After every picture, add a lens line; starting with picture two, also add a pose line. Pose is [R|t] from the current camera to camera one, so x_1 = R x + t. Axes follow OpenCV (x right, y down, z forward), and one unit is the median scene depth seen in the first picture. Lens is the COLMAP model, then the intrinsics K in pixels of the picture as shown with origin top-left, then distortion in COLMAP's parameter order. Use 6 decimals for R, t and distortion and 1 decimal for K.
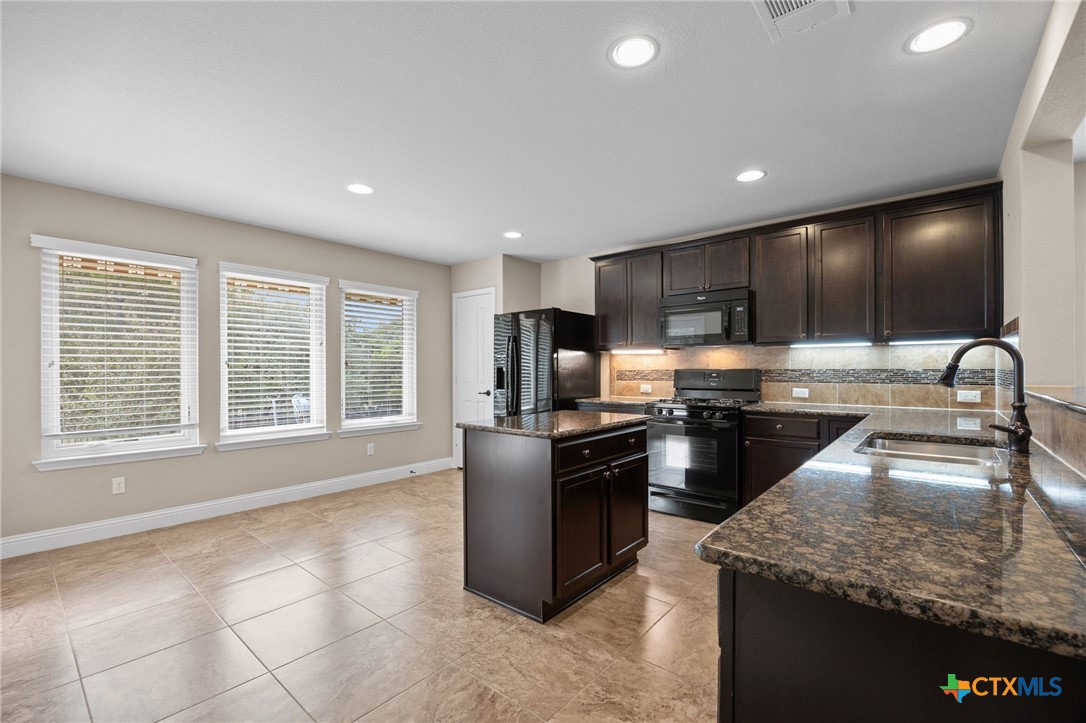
lens RADIAL K [[460.7, 0, 546.9], [0, 460.7, 369.3], [0, 0, 1]] dist [-0.018278, -0.000153]
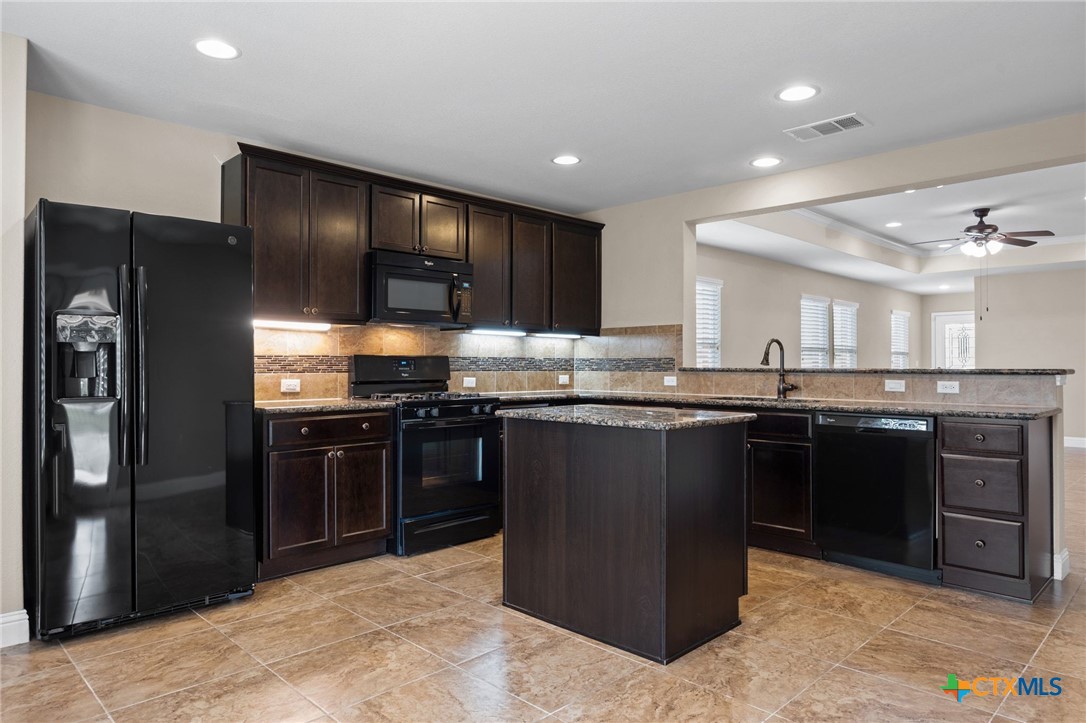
lens RADIAL K [[672.8, 0, 546.9], [0, 672.8, 363.1], [0, 0, 1]] dist [-0.014665, 0.005010]
pose [[0.099114, 0.007163, 0.995050, -0.771484], [-0.000488, 0.999974, -0.007150, 0.021477], [-0.995076, 0.000223, 0.099115, 0.691621]]
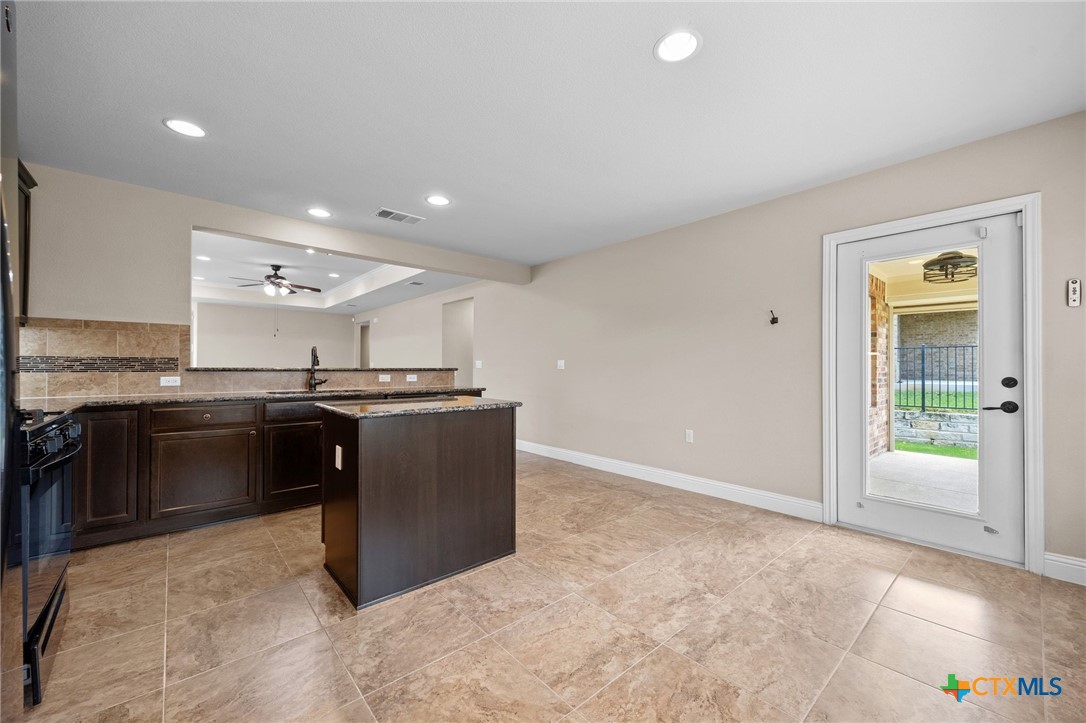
lens RADIAL K [[425.8, 0, 545.2], [0, 425.8, 364.8], [0, 0, 1]] dist [0.001469, -0.000063]
pose [[-0.986177, 0.001431, 0.165688, -0.268176], [0.000655, 0.999989, -0.004735, 0.019506], [-0.165692, -0.004561, -0.986167, 1.291461]]
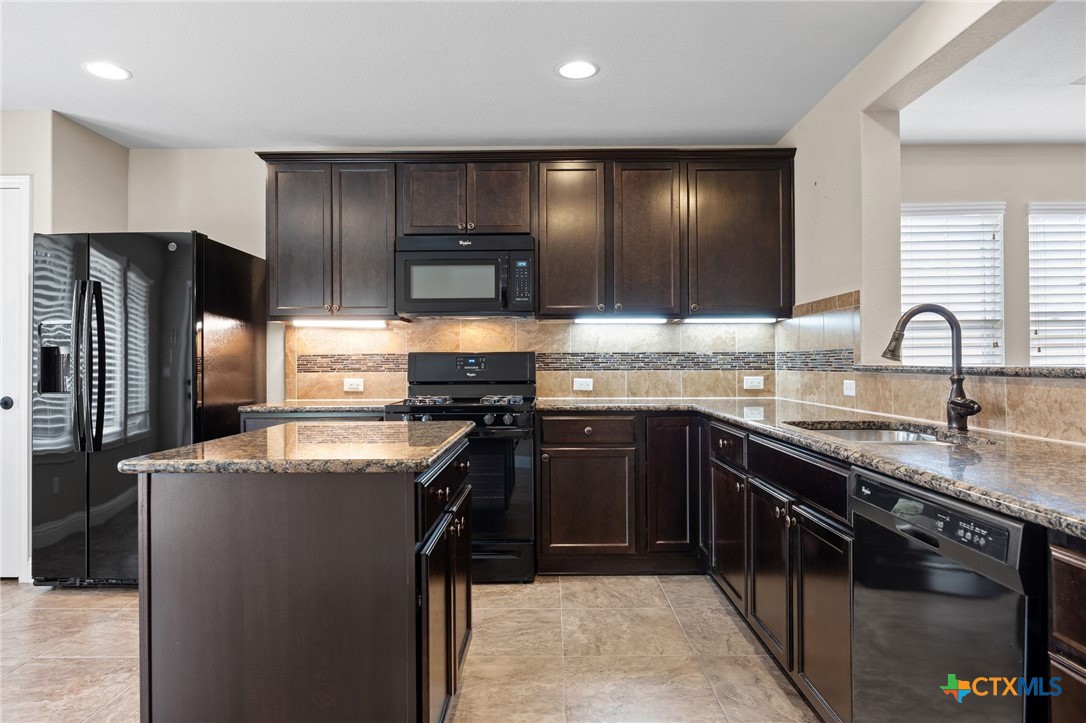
lens RADIAL K [[672.8, 0, 551.8], [0, 672.8, 356.2], [0, 0, 1]] dist [-0.014665, 0.005010]
pose [[0.771406, 0.007342, 0.636301, -0.176423], [0.002051, 0.999900, -0.014025, 0.020512], [-0.636340, 0.012124, 0.771314, 0.185560]]
